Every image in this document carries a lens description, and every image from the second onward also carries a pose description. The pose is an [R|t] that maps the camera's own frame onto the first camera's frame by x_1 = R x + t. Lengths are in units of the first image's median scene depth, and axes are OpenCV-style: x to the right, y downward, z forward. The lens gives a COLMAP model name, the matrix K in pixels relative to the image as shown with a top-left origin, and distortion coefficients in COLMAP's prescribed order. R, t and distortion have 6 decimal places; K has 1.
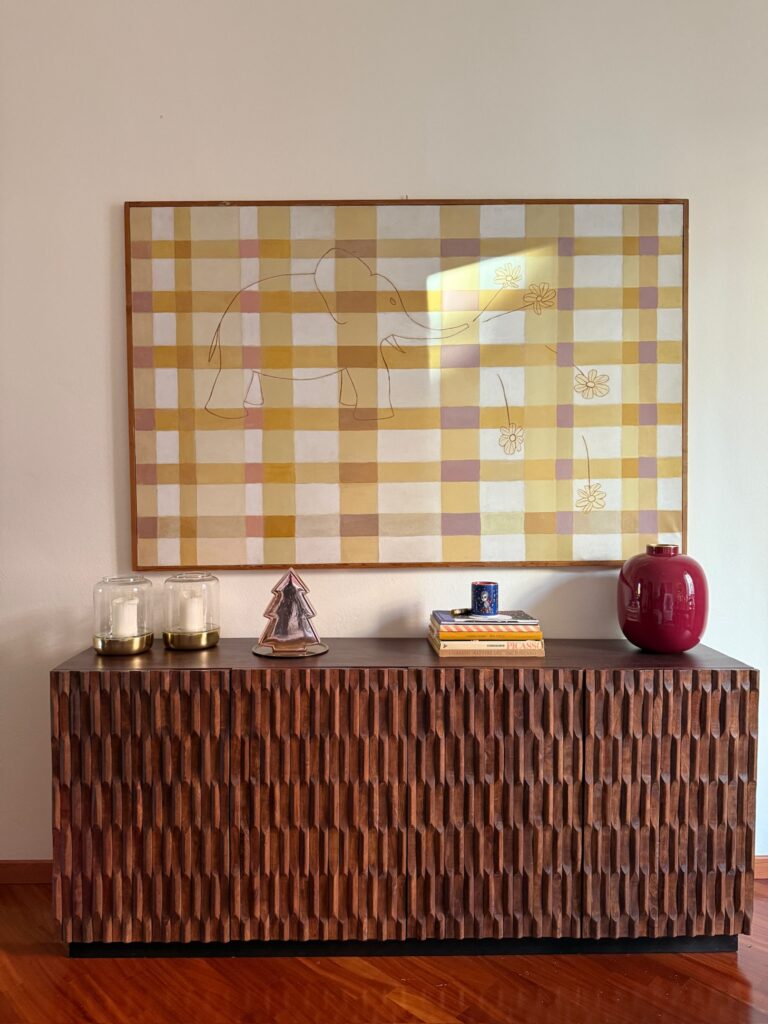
lens RADIAL K [[710.4, 0, 385.2], [0, 710.4, 518.0], [0, 0, 1]] dist [0.119224, -0.195881]
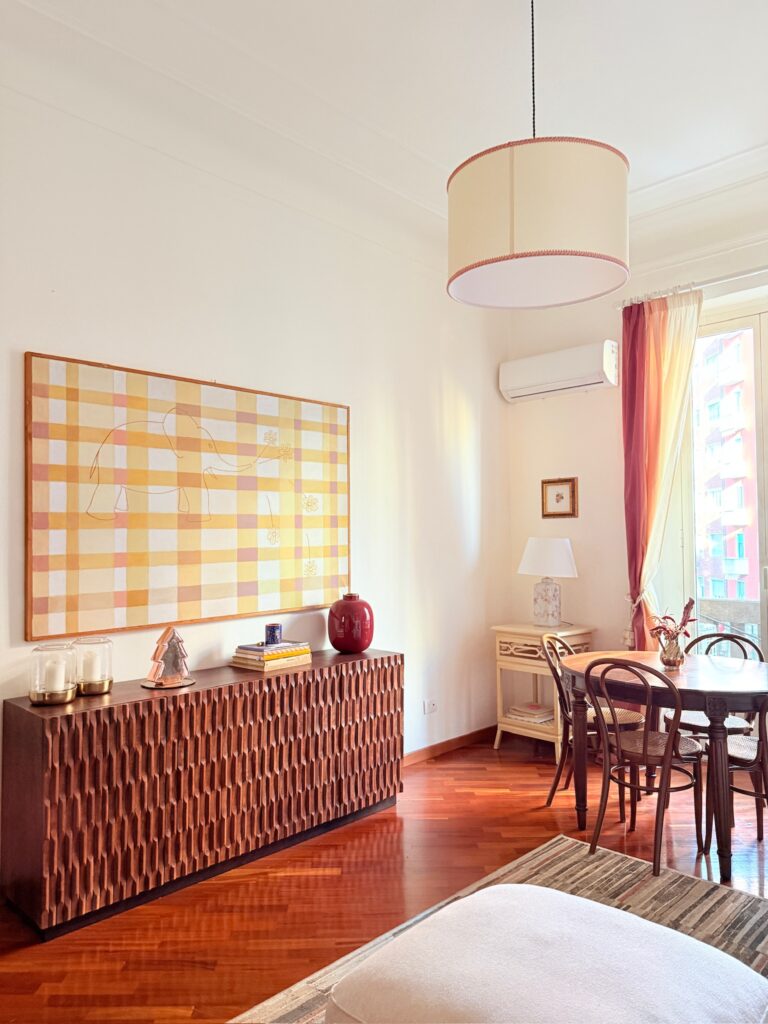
lens RADIAL K [[710.4, 0, 385.2], [0, 710.4, 518.0], [0, 0, 1]] dist [0.119224, -0.195881]
pose [[0.701688, 0.017605, 0.712267, -0.817025], [0.027685, 0.998266, -0.051947, -0.058132], [-0.711946, 0.056170, 0.699984, -0.331979]]
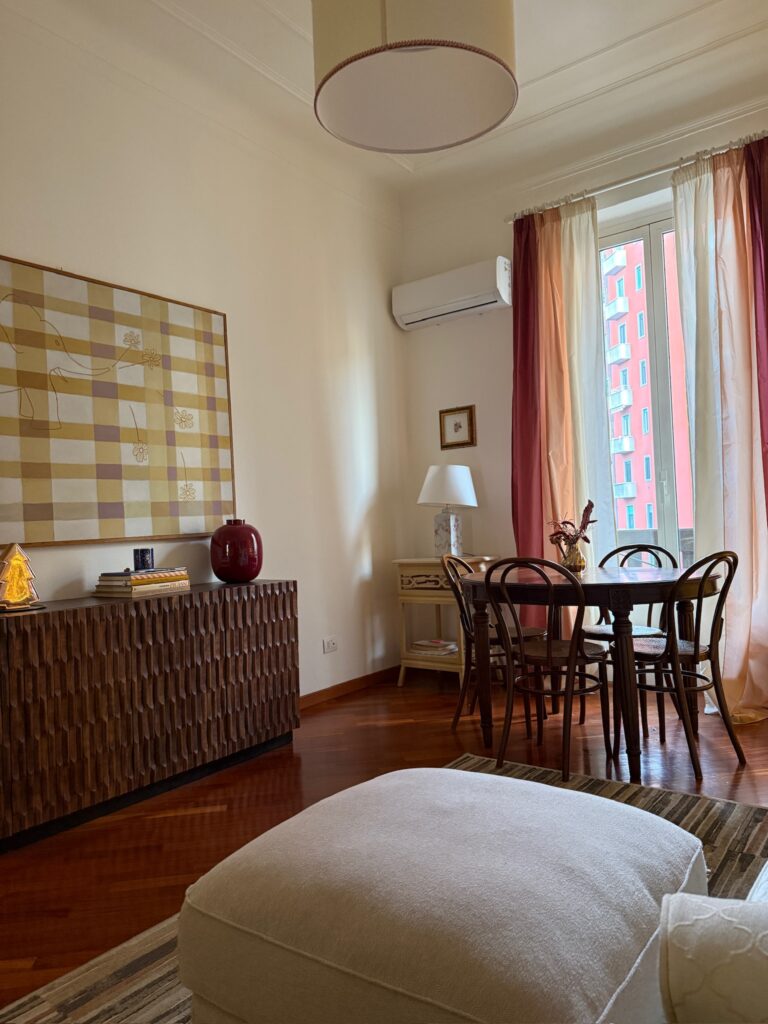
lens RADIAL K [[710.4, 0, 385.2], [0, 710.4, 518.0], [0, 0, 1]] dist [0.119224, -0.195881]
pose [[0.603769, -0.019029, 0.796932, -0.693461], [0.068697, 0.997238, -0.028233, 0.100241], [-0.794194, 0.071793, 0.603409, -0.262689]]
